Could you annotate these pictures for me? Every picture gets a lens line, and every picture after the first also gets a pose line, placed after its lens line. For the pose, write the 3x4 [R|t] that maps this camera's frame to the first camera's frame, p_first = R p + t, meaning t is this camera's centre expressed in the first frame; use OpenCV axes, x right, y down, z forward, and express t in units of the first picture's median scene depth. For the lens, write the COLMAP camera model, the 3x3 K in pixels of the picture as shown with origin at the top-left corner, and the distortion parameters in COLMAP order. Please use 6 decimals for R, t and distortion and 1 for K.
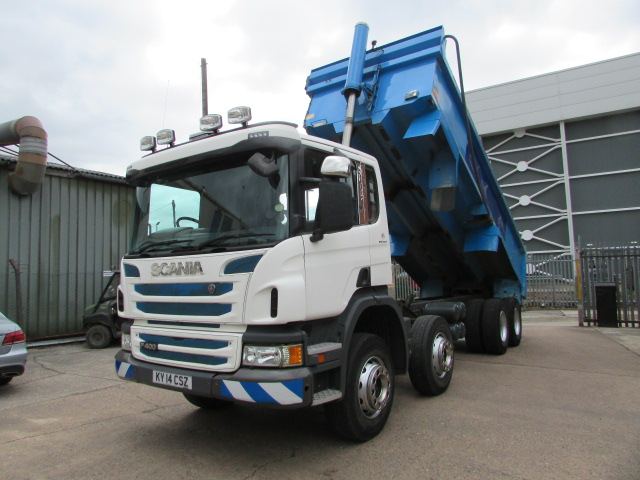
lens RADIAL K [[453.2, 0, 316.8], [0, 453.2, 236.6], [0, 0, 1]] dist [-0.046080, 0.040395]
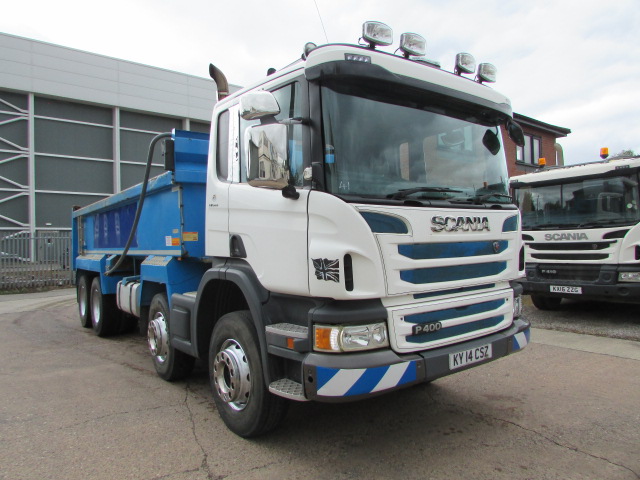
lens RADIAL K [[453.2, 0, 302.8], [0, 453.2, 234.8], [0, 0, 1]] dist [-0.046080, 0.040395]
pose [[0.334538, 0.032850, 0.941810, -1.003901], [-0.067574, 0.997656, -0.010795, 0.100863], [-0.939957, -0.060031, 0.335973, 0.842043]]
